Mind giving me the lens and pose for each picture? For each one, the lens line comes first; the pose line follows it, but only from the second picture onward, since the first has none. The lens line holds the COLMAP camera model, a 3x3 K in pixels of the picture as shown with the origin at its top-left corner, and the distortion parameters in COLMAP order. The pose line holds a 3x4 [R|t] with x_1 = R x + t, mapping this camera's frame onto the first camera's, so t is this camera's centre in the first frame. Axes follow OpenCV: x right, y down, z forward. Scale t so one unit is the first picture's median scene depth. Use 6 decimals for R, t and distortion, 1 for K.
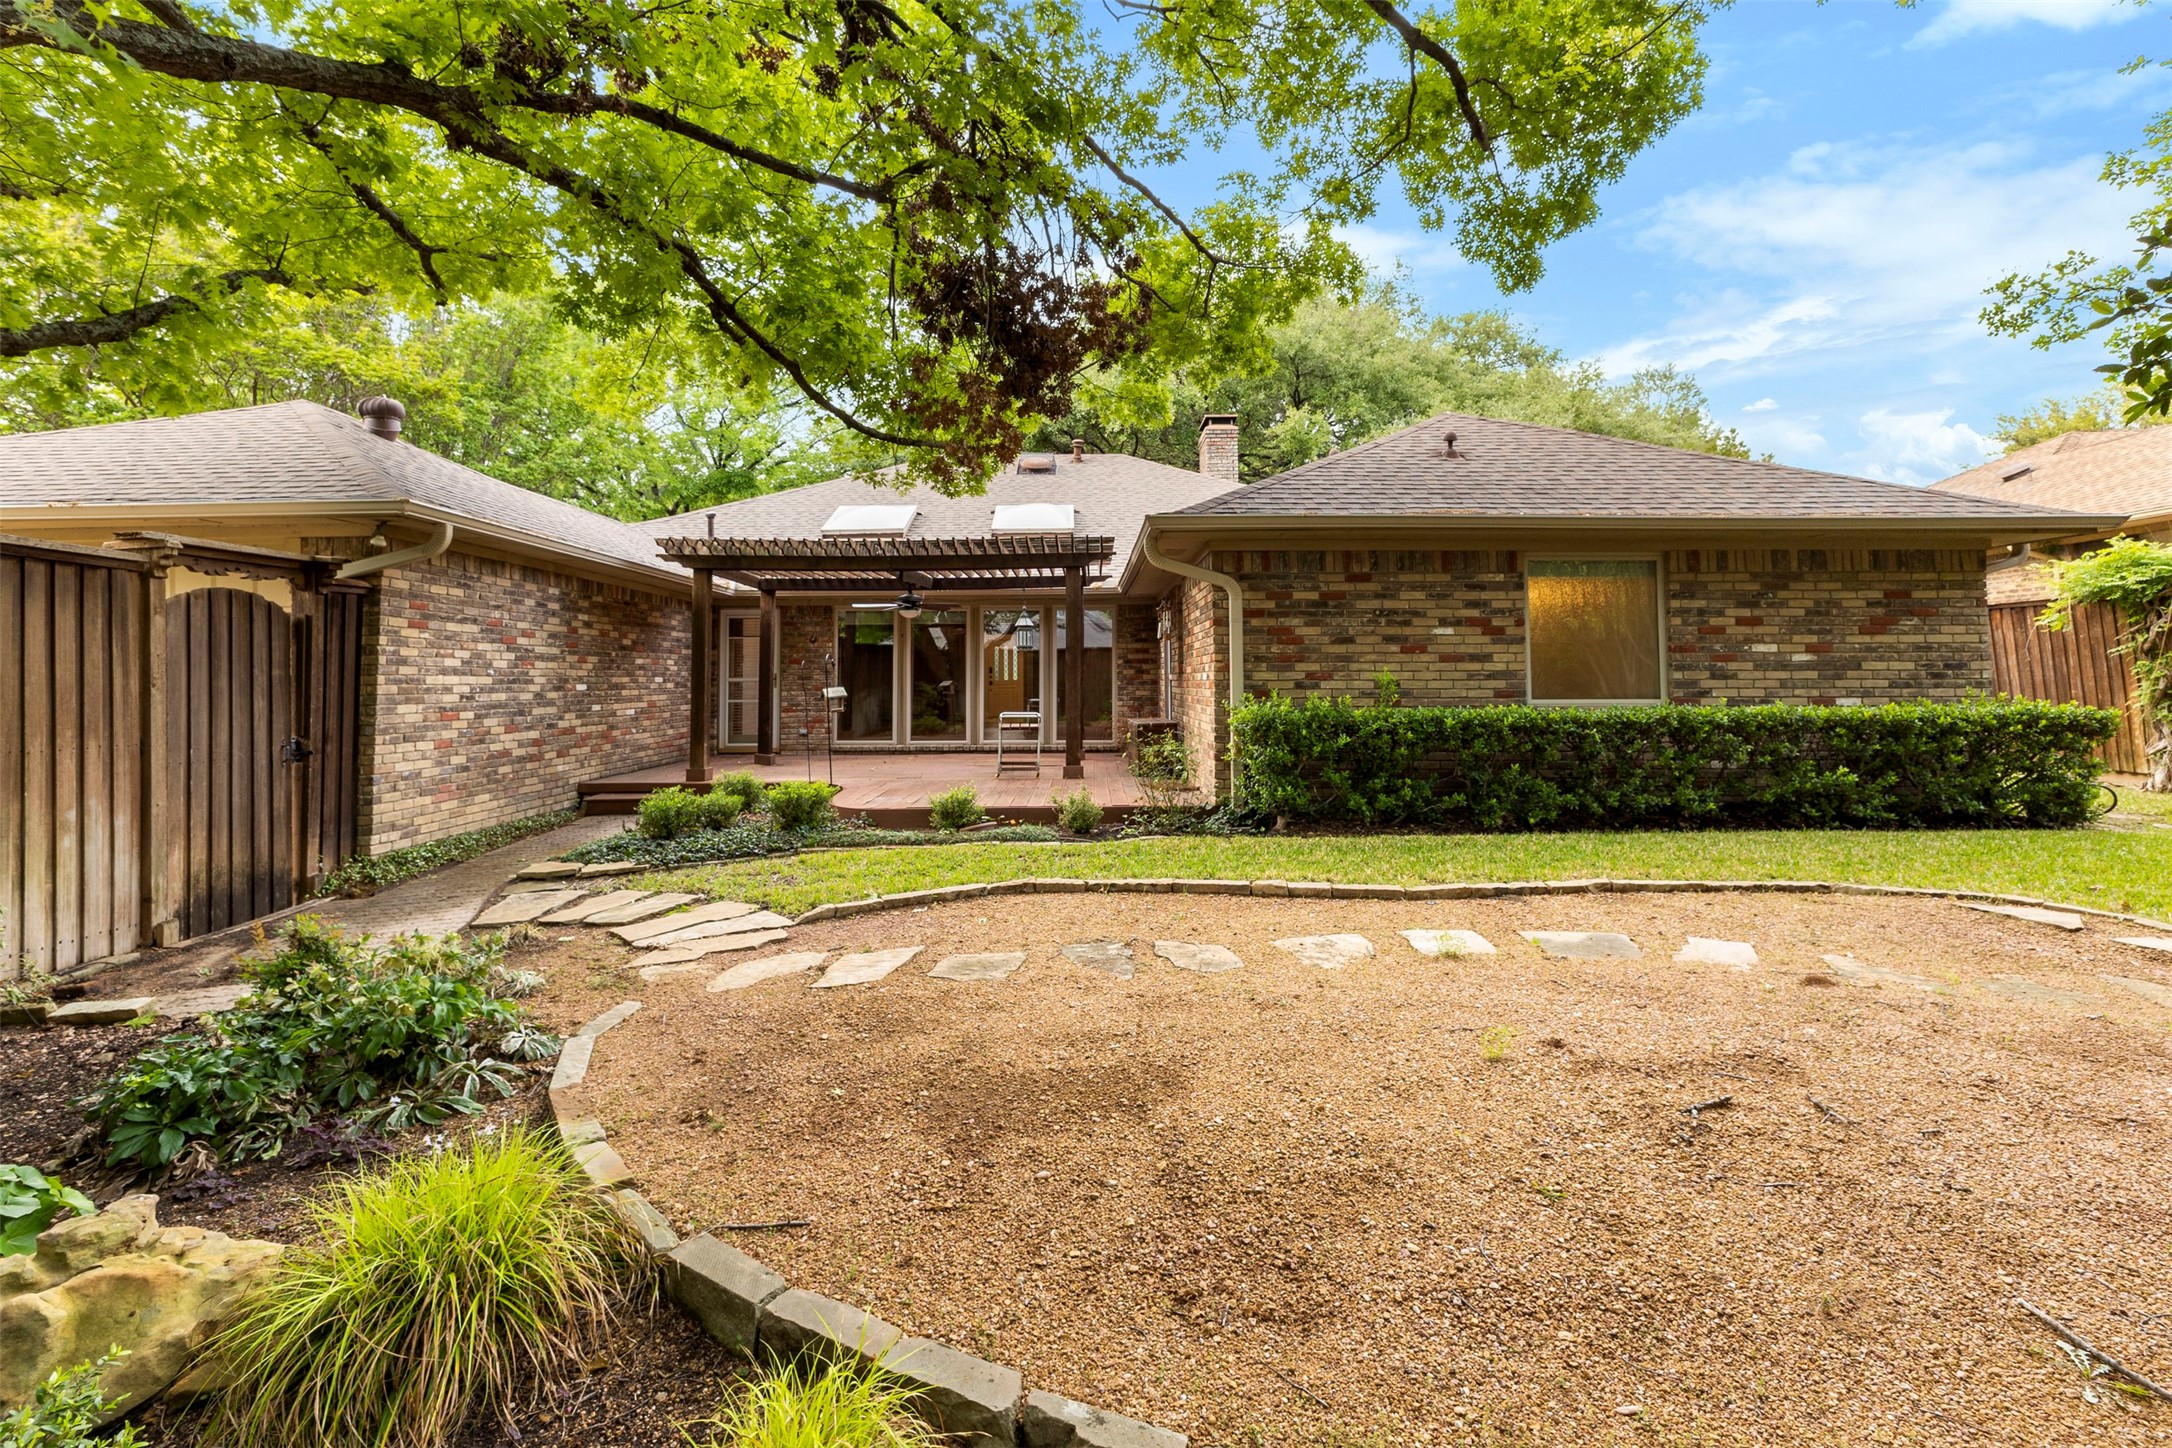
lens RADIAL K [[949.0, 0, 1080.0], [0, 949.0, 611.6], [0, 0, 1]] dist [0.015882, 0.000061]
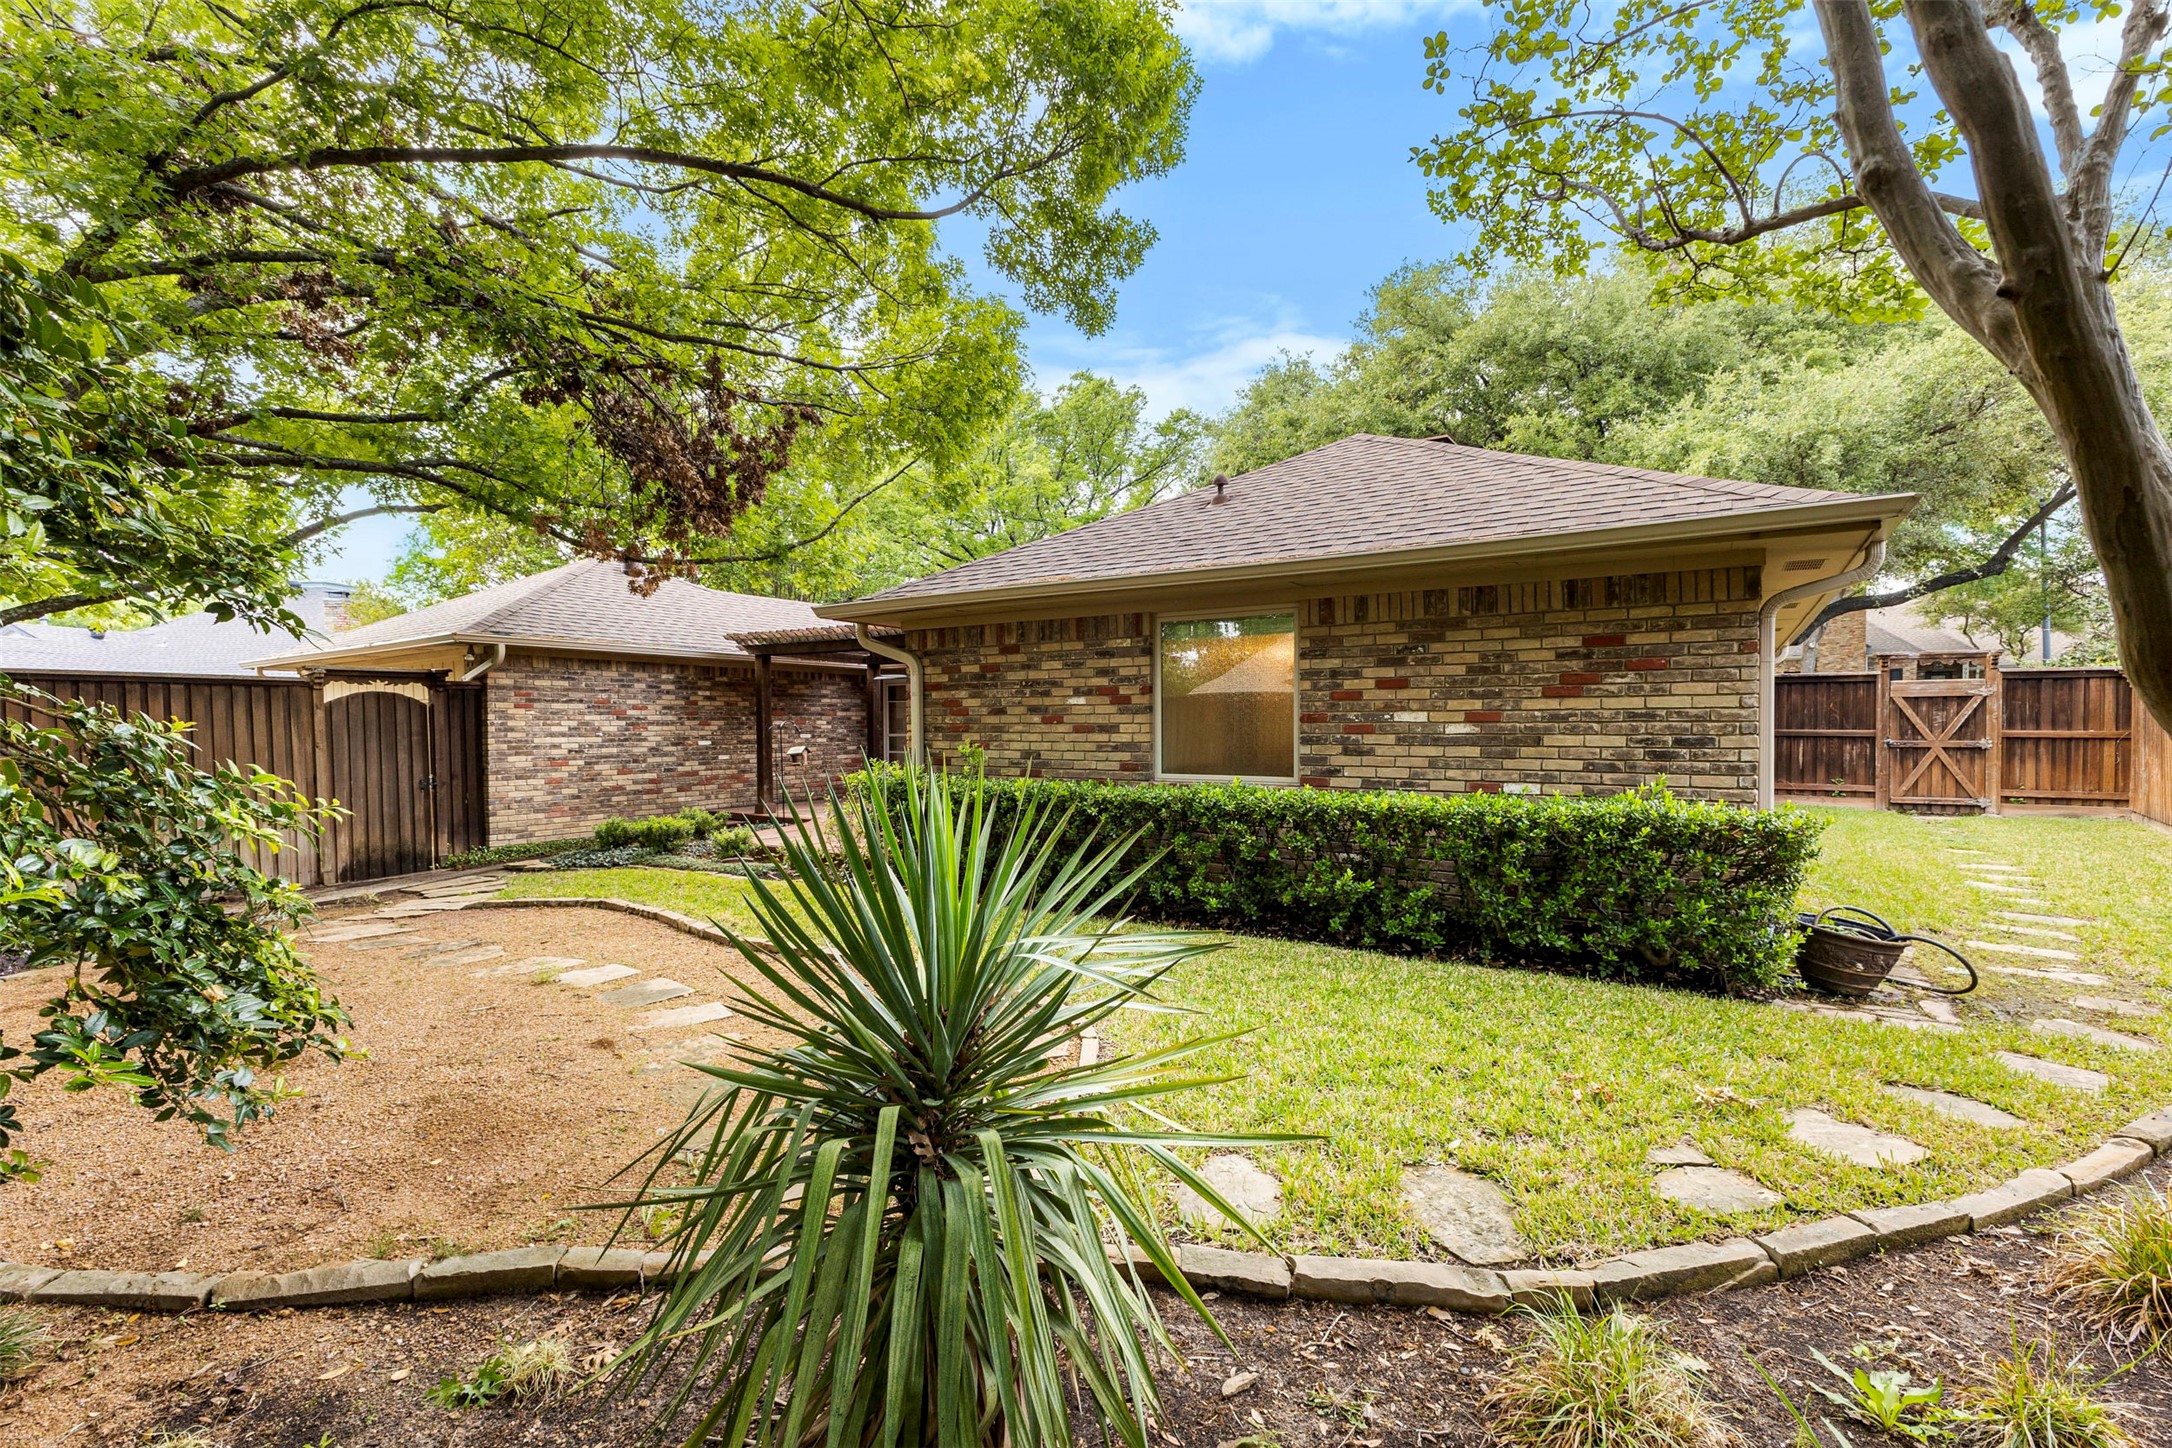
lens RADIAL K [[941.7, 0, 1090.3], [0, 941.7, 709.4], [0, 0, 1]] dist [0.012718, -0.000250]
pose [[0.831334, -0.007828, -0.555719, 0.928409], [0.040521, 0.998093, 0.046558, -0.015108], [0.554295, -0.061224, 0.830066, 0.208103]]
